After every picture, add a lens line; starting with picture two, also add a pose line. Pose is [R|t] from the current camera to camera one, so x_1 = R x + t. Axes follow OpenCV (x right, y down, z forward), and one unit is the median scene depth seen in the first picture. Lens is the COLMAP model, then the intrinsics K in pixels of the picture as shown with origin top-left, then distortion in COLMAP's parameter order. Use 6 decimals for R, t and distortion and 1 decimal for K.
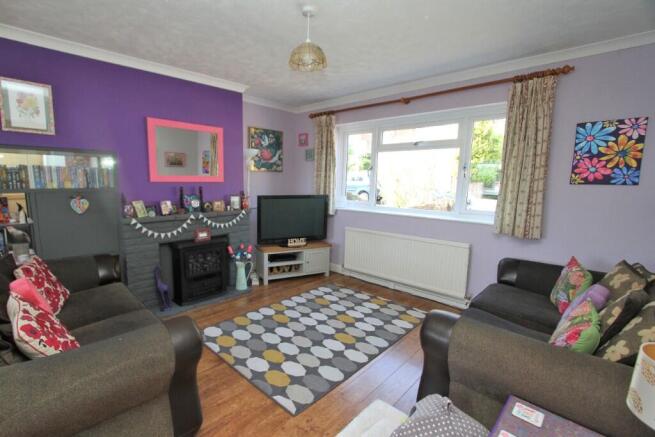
lens RADIAL K [[302.0, 0, 310.2], [0, 302.0, 223.5], [0, 0, 1]] dist [-0.010686, 0.000565]
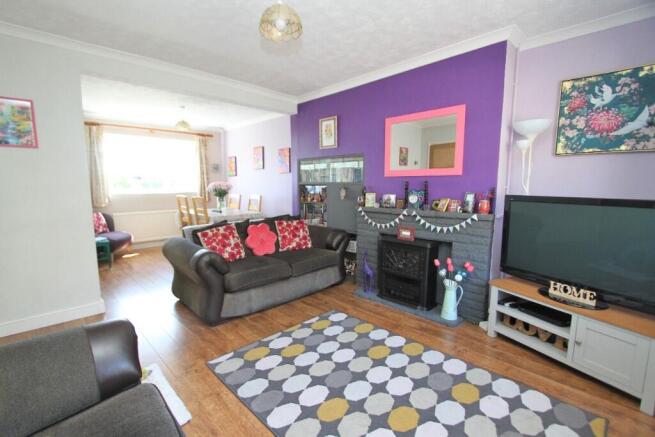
lens RADIAL K [[302.0, 0, 310.2], [0, 302.0, 223.5], [0, 0, 1]] dist [-0.010686, 0.000565]
pose [[-0.052021, 0.113261, -0.992203, 0.578959], [-0.145453, 0.982093, 0.119733, -0.059624], [0.987997, 0.150548, -0.034615, 0.756305]]
